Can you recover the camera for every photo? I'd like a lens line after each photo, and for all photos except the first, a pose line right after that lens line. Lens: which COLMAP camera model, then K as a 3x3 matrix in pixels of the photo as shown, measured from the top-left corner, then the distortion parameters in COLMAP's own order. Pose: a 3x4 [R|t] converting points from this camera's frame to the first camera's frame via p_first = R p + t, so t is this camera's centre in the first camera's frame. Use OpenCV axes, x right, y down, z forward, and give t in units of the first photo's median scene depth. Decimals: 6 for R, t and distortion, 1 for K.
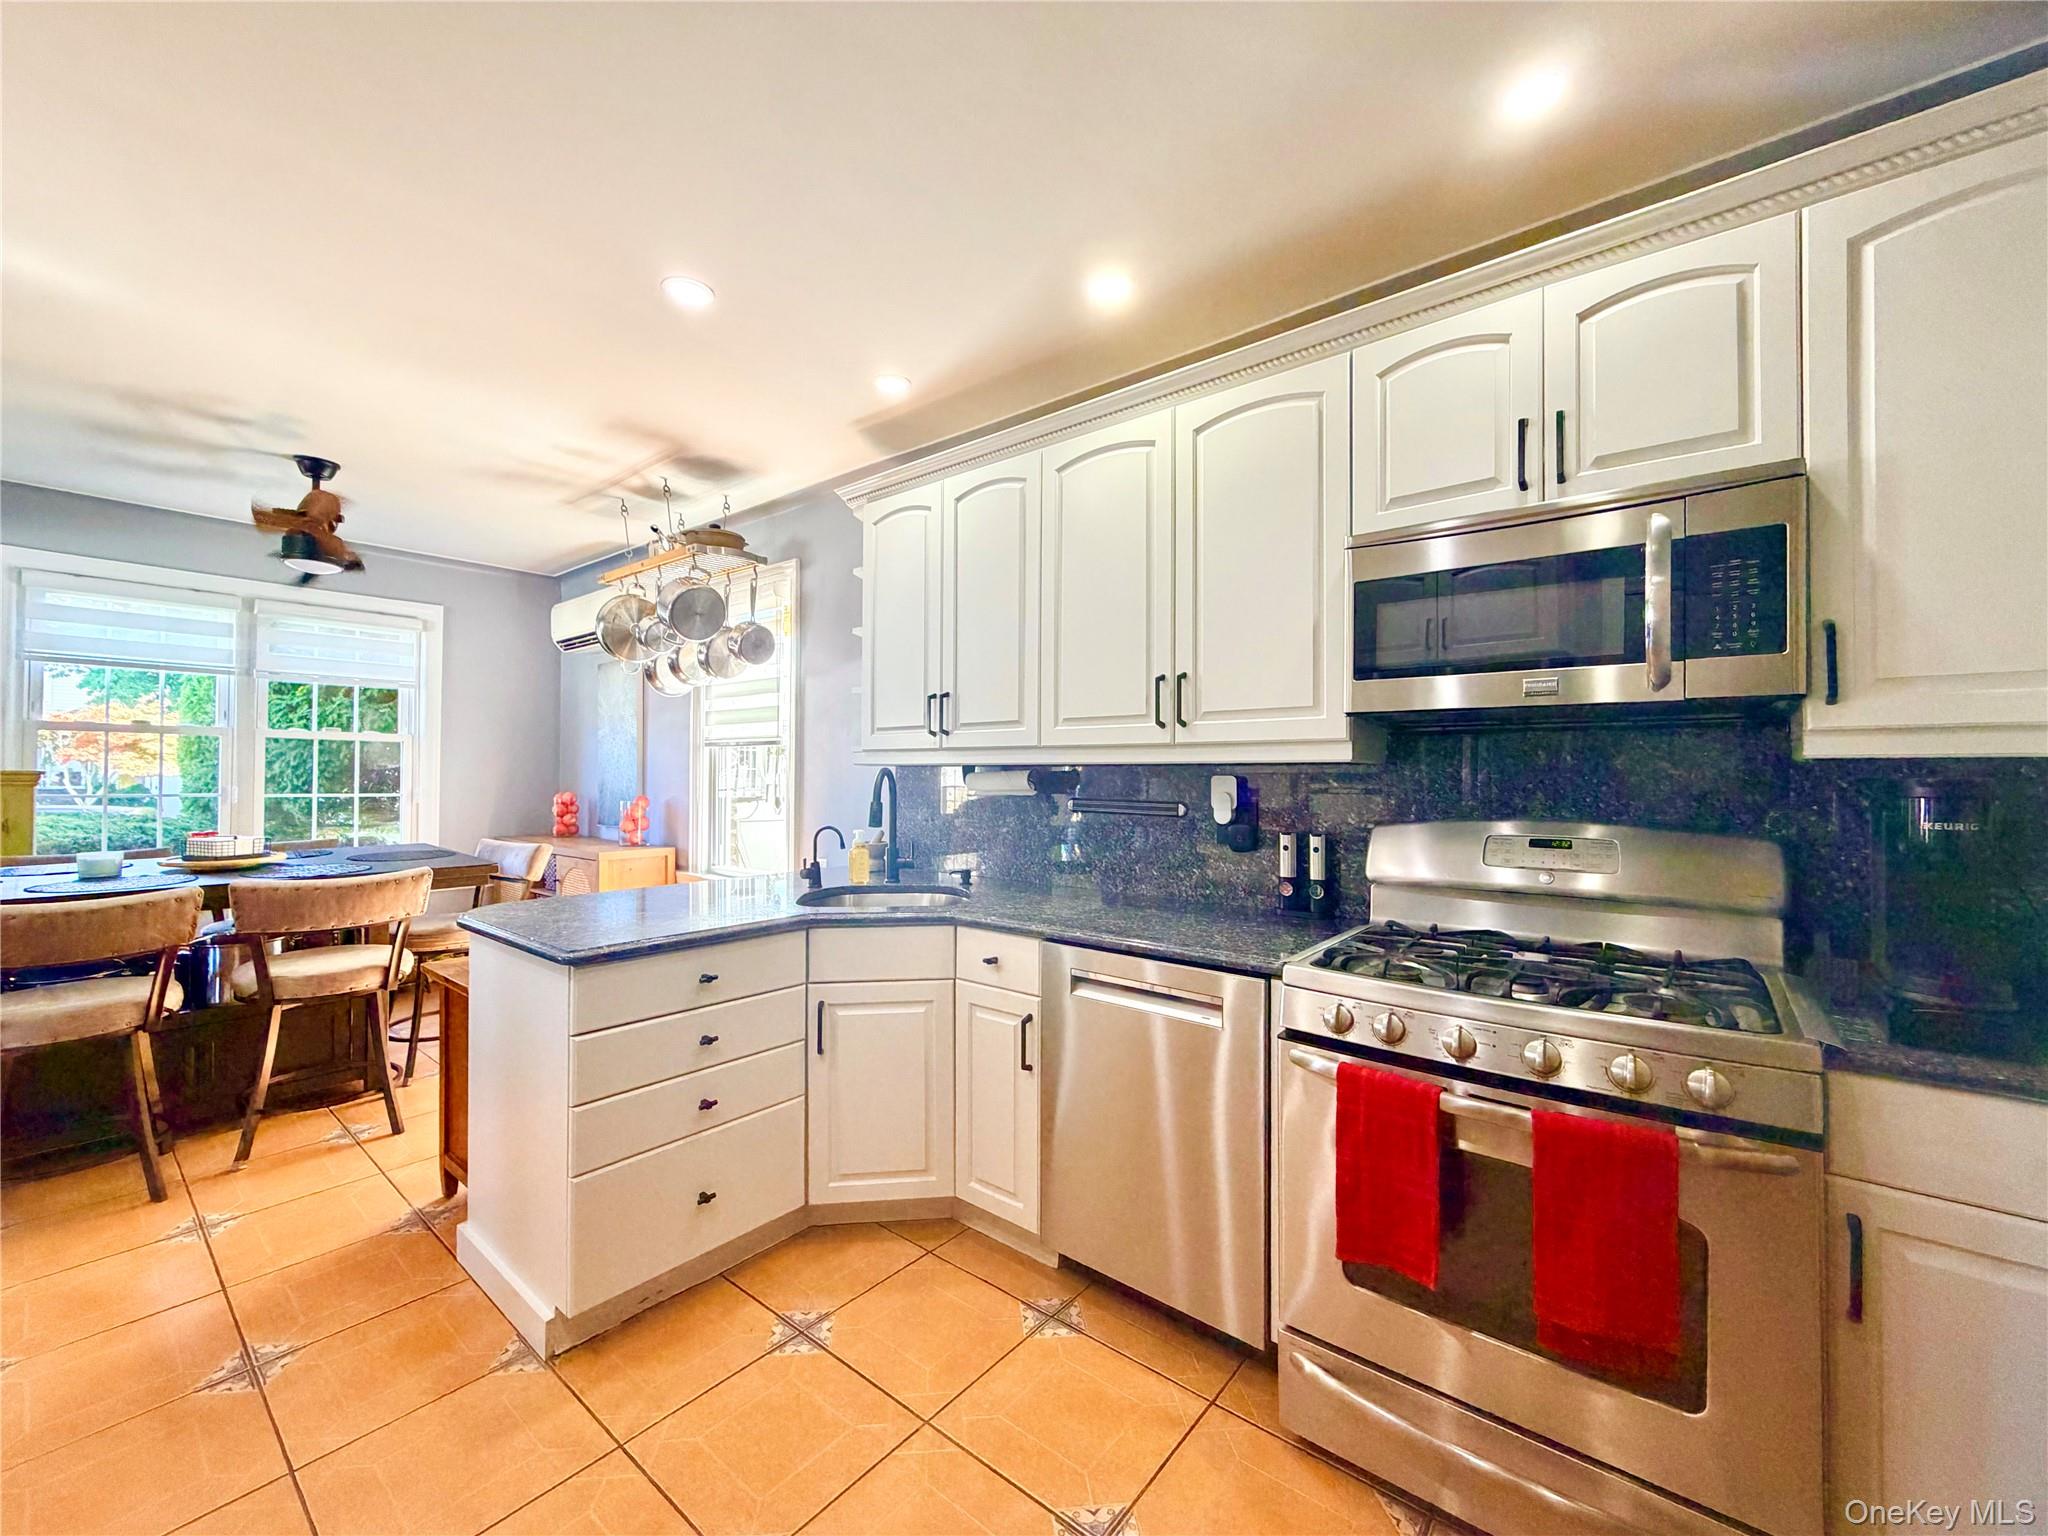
lens RADIAL K [[816.1, 0, 1015.8], [0, 816.1, 765.6], [0, 0, 1]] dist [0.003242, 0.000074]
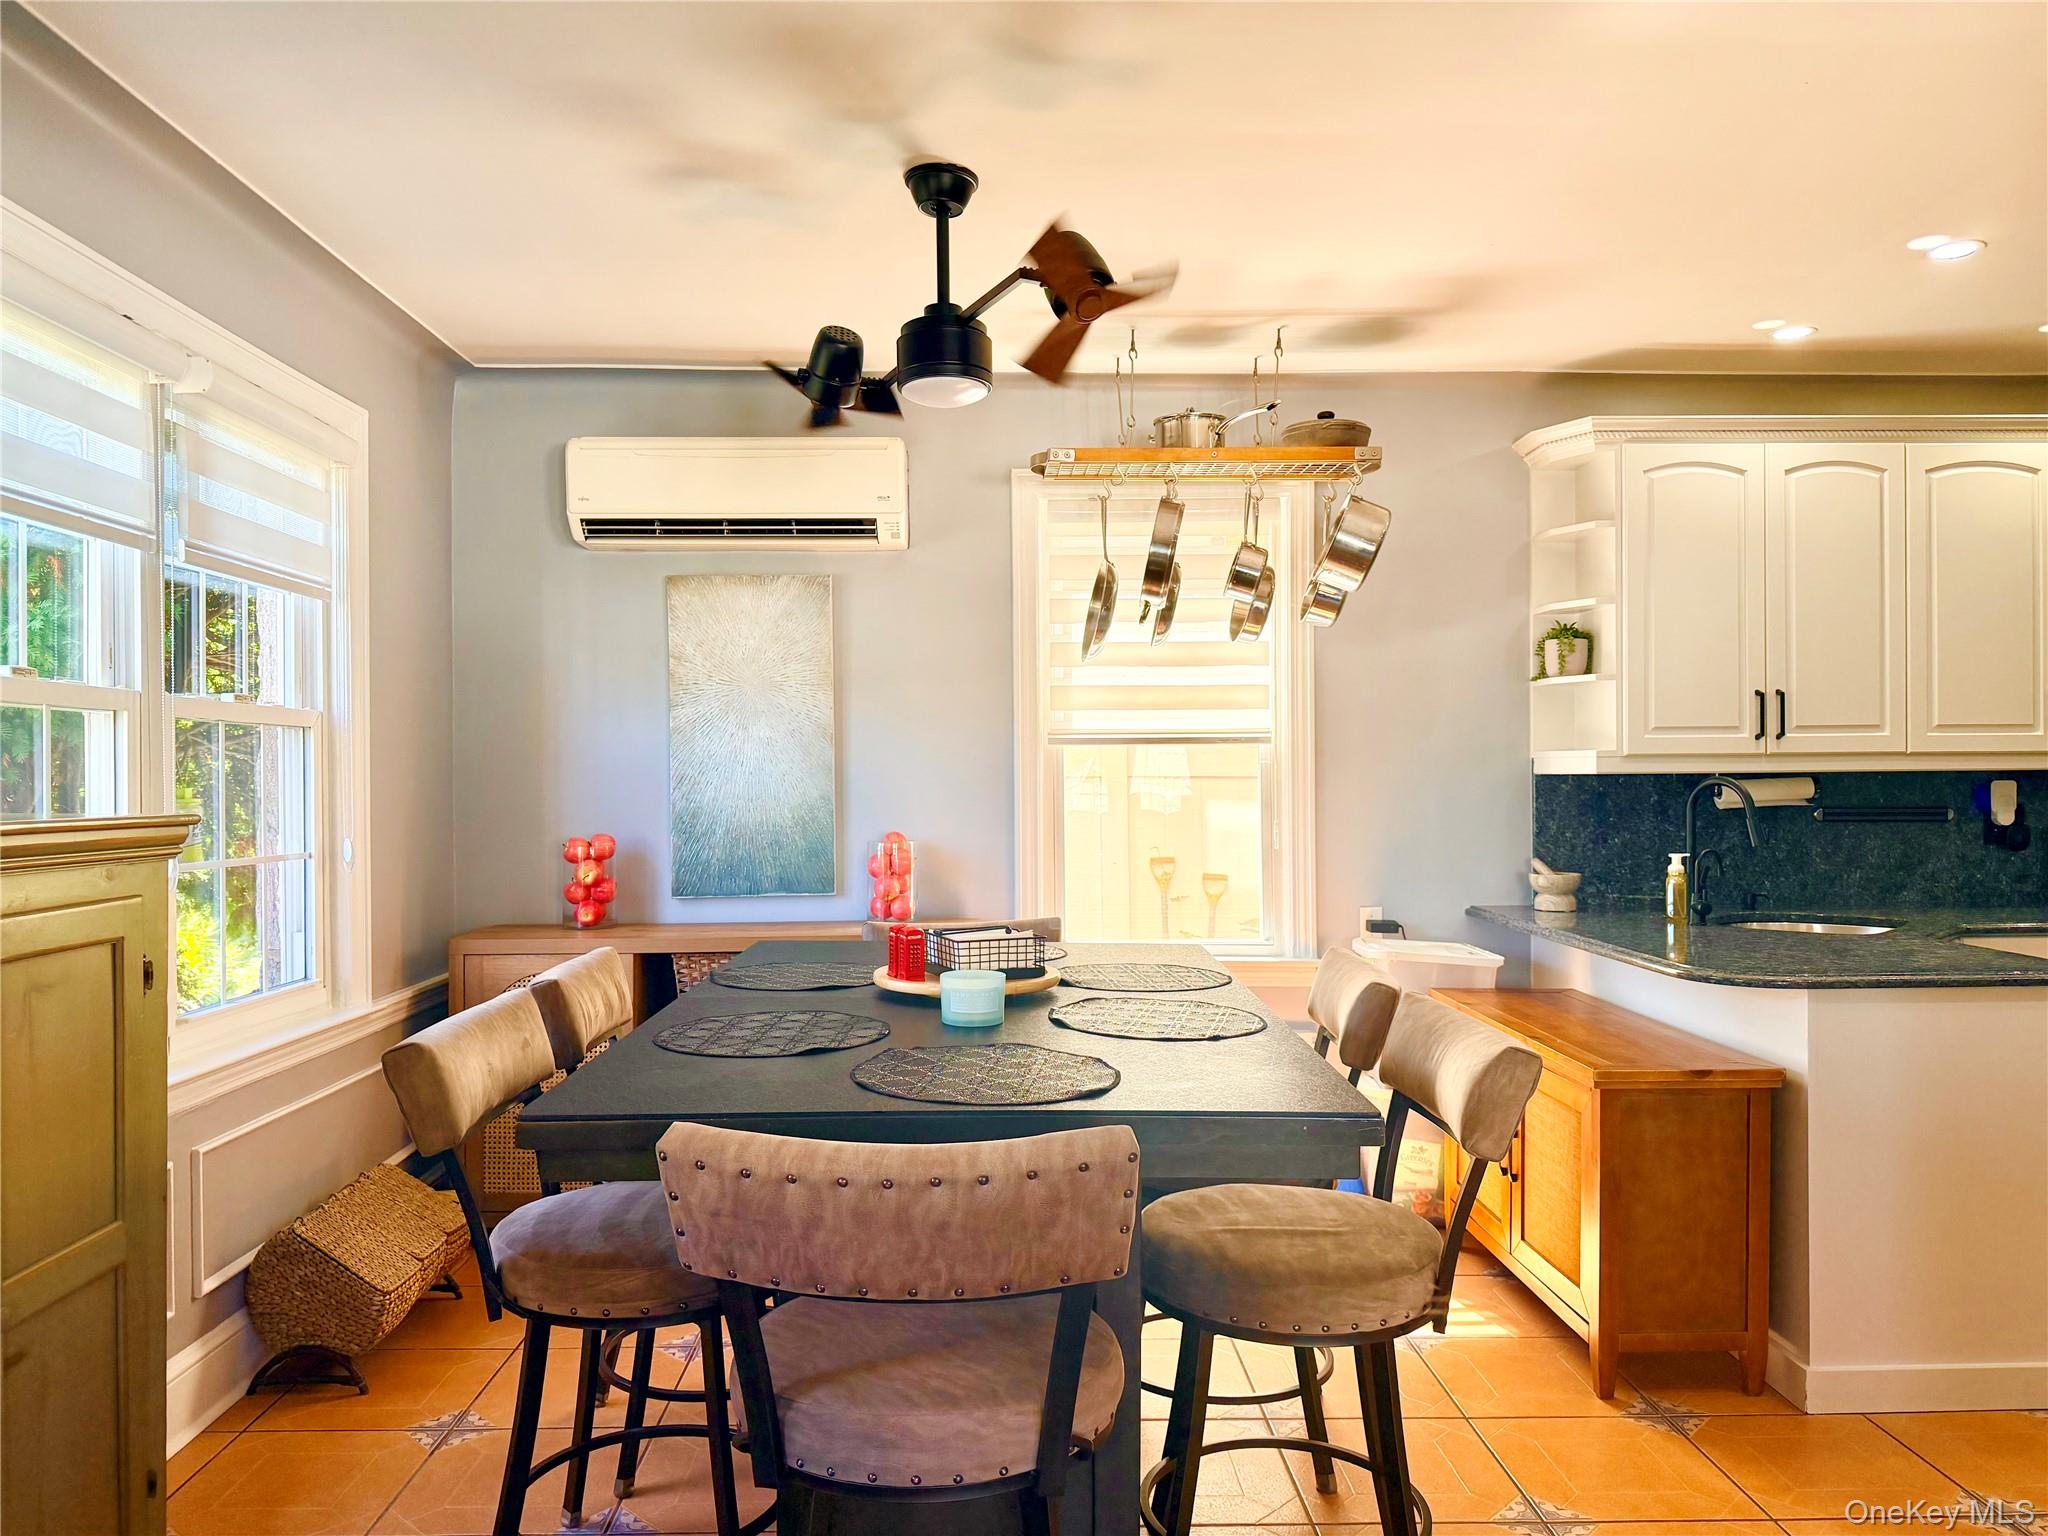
lens RADIAL K [[1434.5, 0, 1025.2], [0, 1434.5, 779.3], [0, 0, 1]] dist [0.004510, -0.011318]
pose [[0.752736, -0.009444, 0.658254, -1.533884], [0.007169, 0.999955, 0.006149, -0.007922], [-0.658283, 0.000090, 0.752771, 0.336136]]
